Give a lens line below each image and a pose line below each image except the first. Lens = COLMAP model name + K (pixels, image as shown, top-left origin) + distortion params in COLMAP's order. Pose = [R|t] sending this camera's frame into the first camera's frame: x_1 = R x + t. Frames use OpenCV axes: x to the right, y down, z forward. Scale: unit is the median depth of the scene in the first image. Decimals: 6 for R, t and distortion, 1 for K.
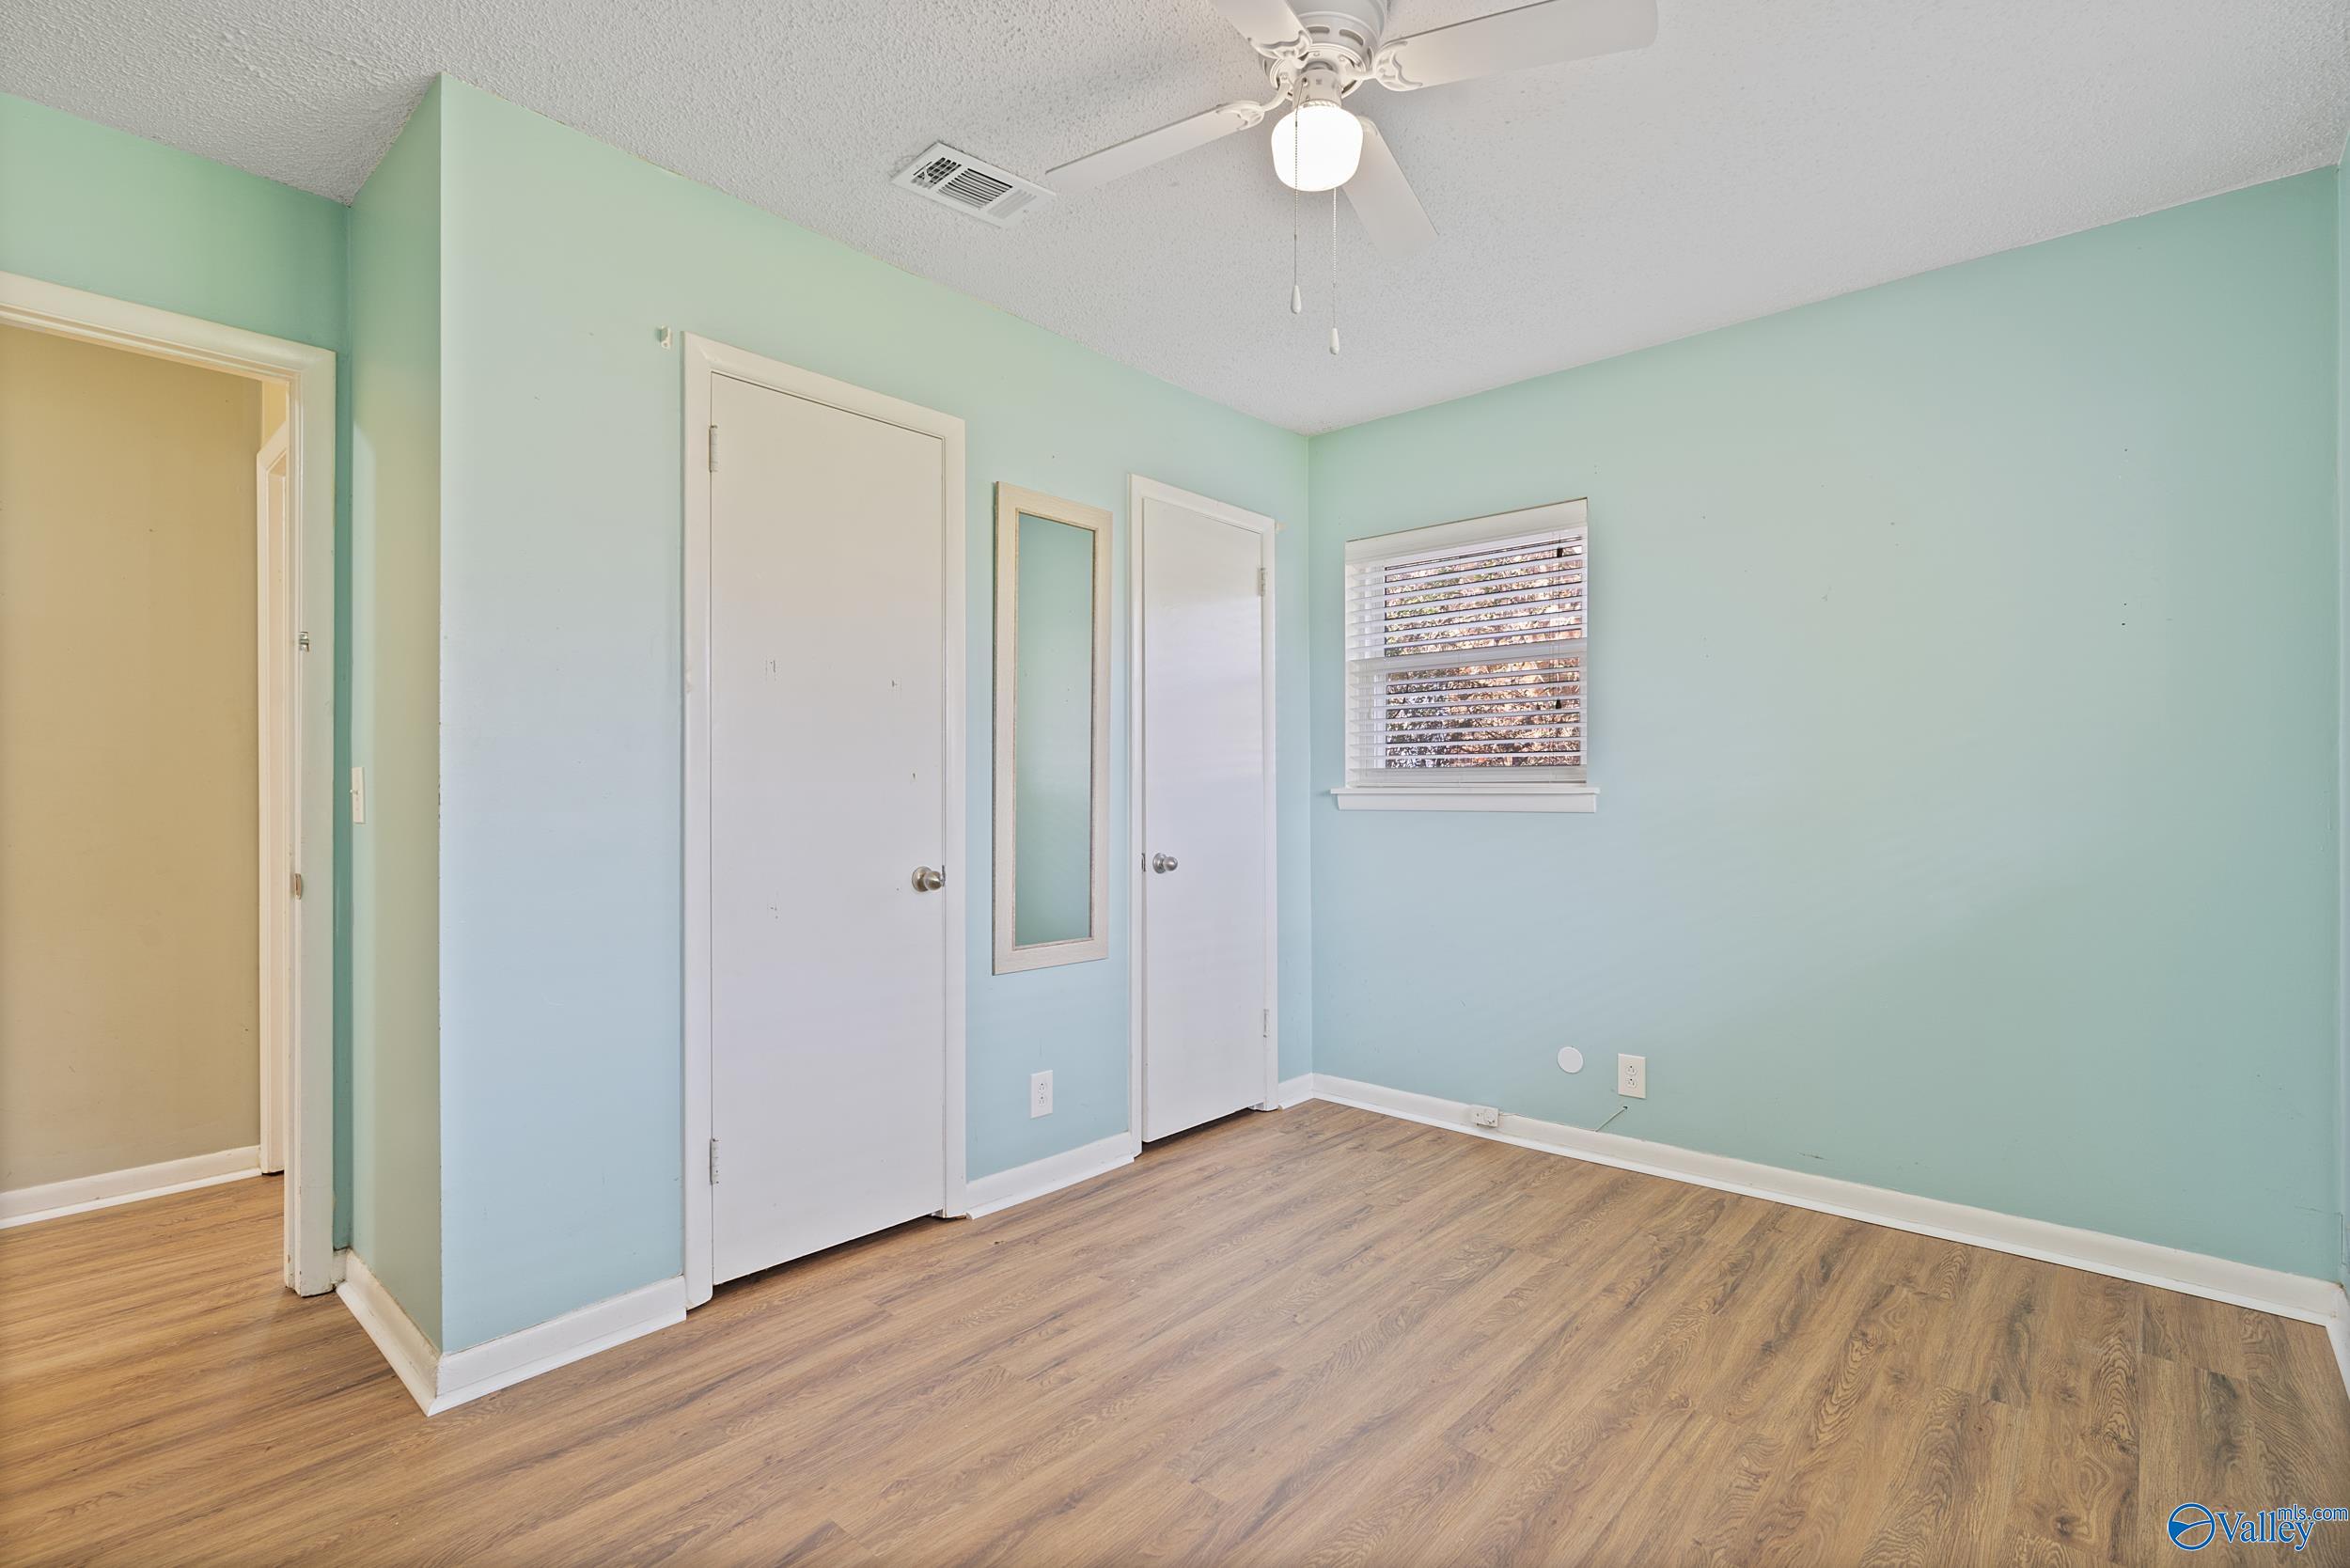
lens RADIAL K [[1074.8, 0, 1173.6], [0, 1074.8, 792.7], [0, 0, 1]] dist [-0.005186, 0.001591]
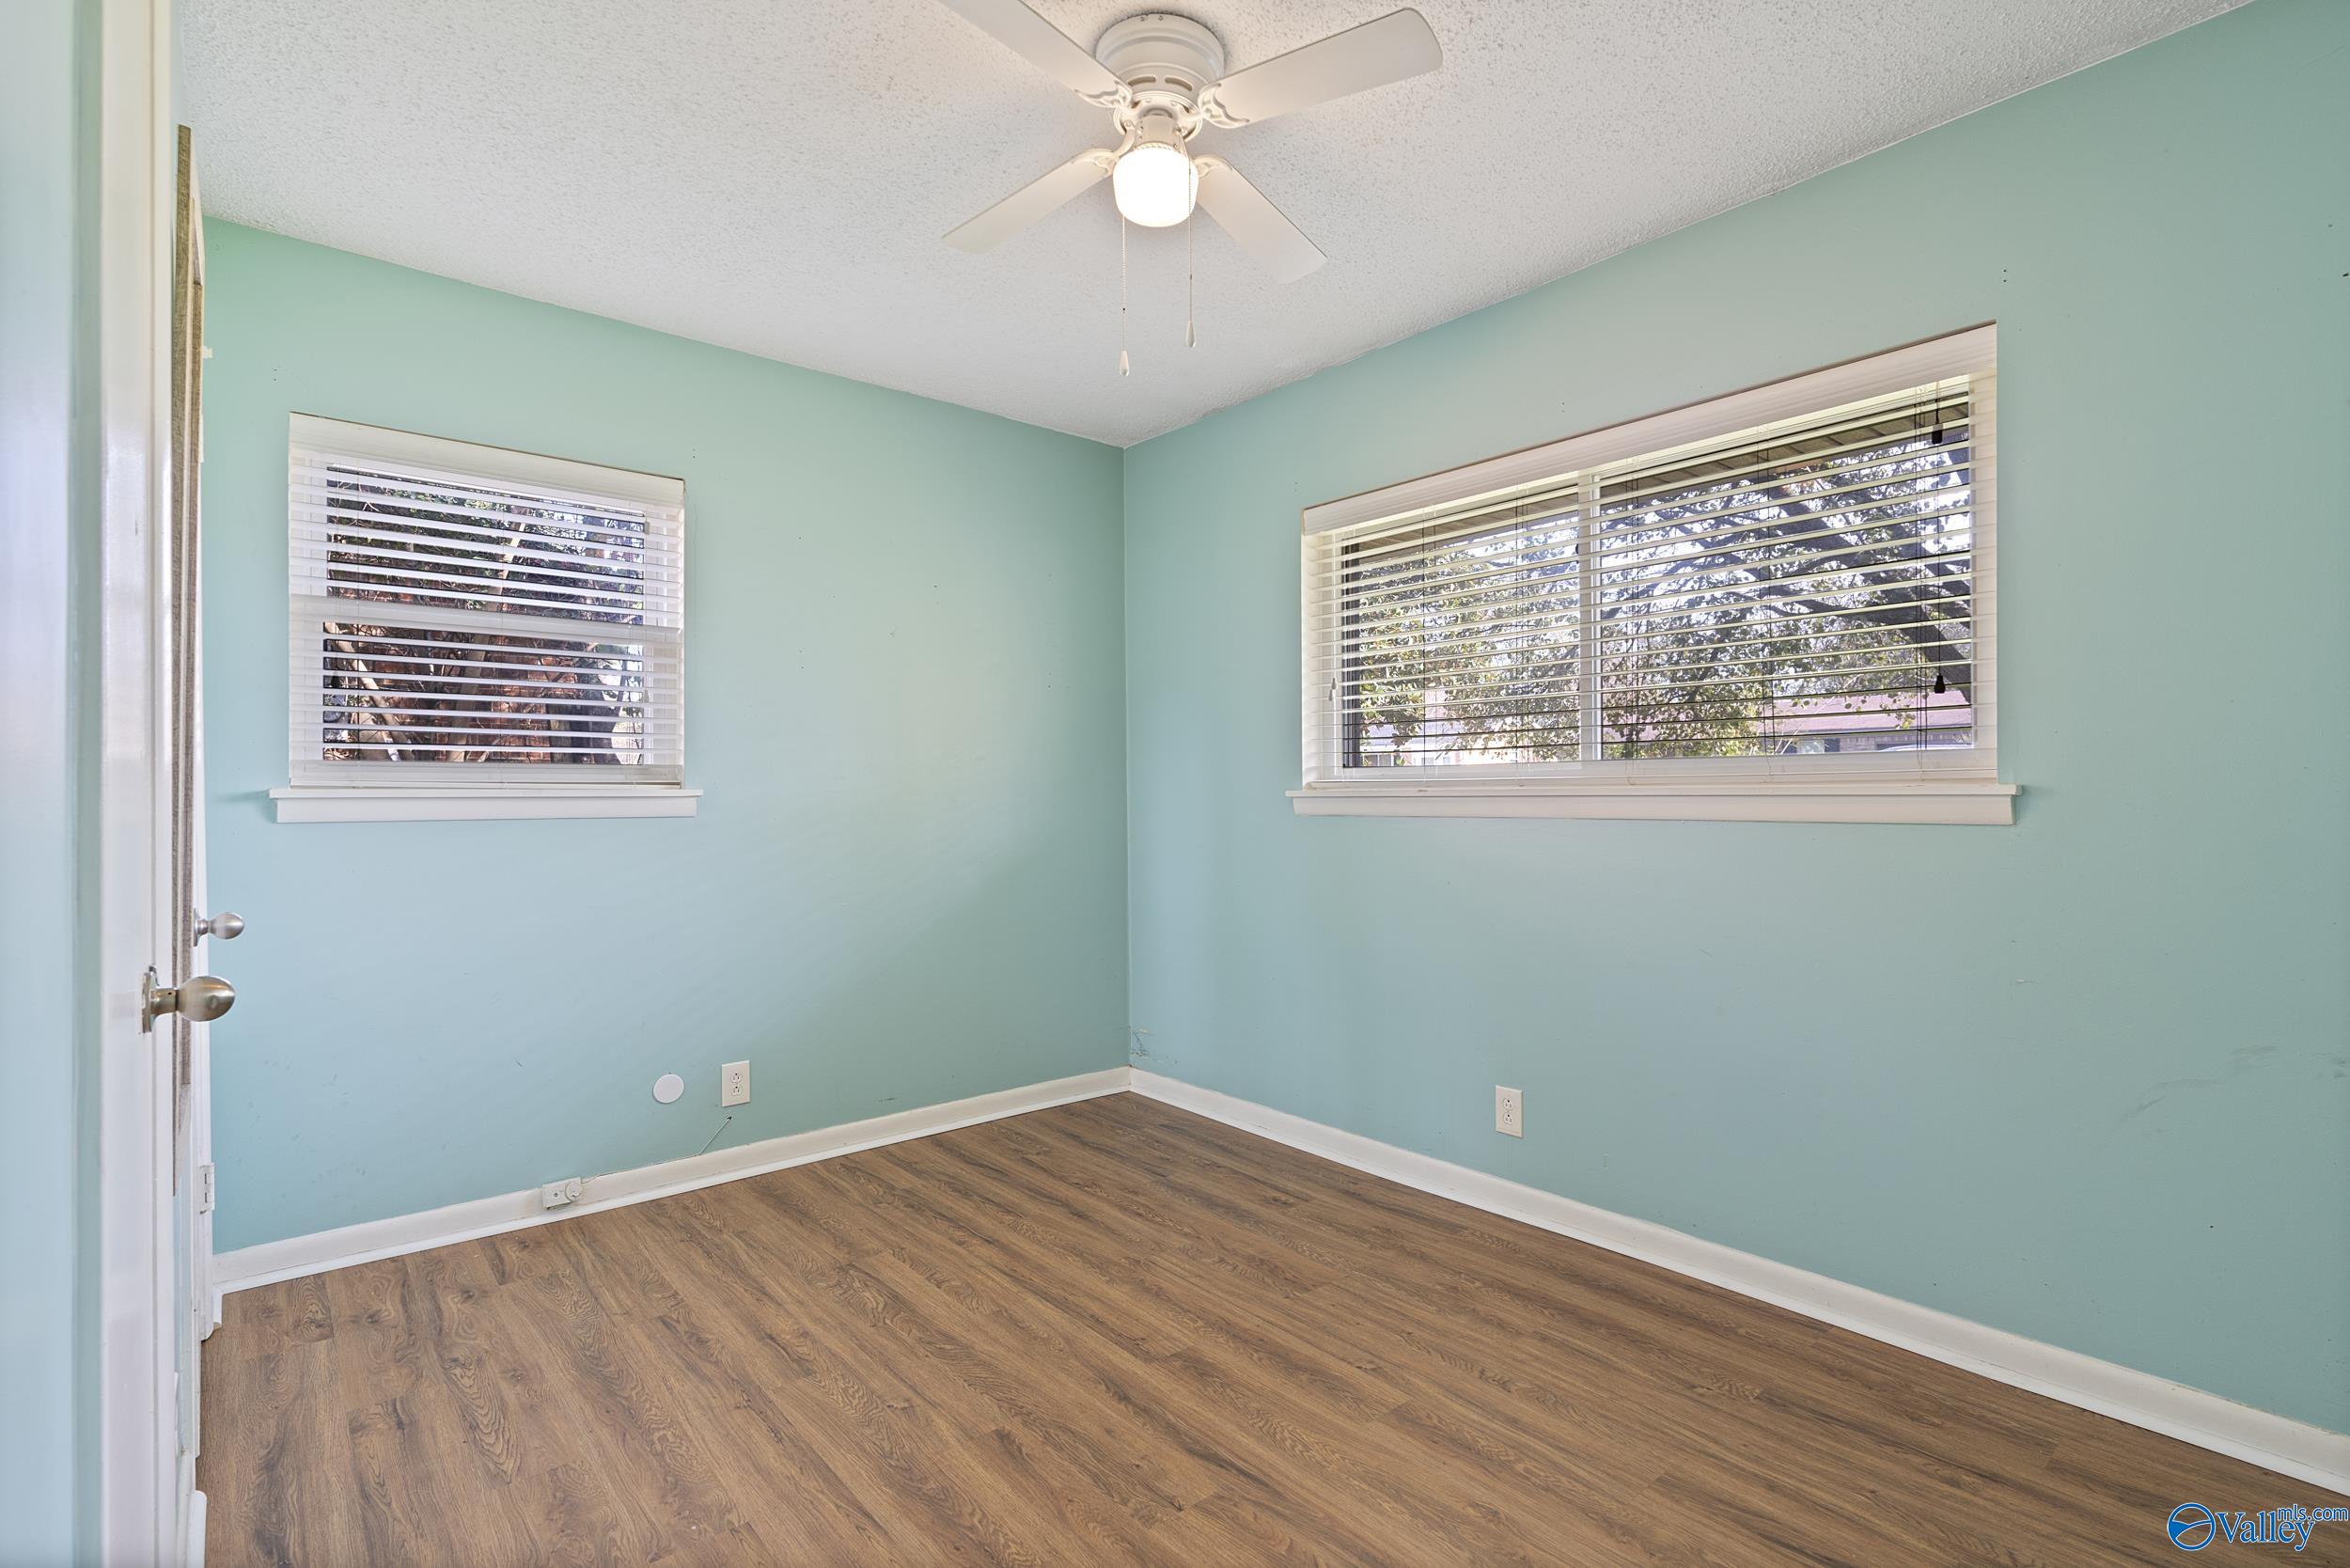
lens RADIAL K [[1074.8, 0, 1206.0], [0, 1074.8, 785.4], [0, 0, 1]] dist [-0.005186, 0.001591]
pose [[0.129000, 0.007245, 0.991618, -0.618871], [0.000048, 0.999973, -0.007313, -0.002170], [-0.991645, 0.000991, 0.128997, 0.559062]]
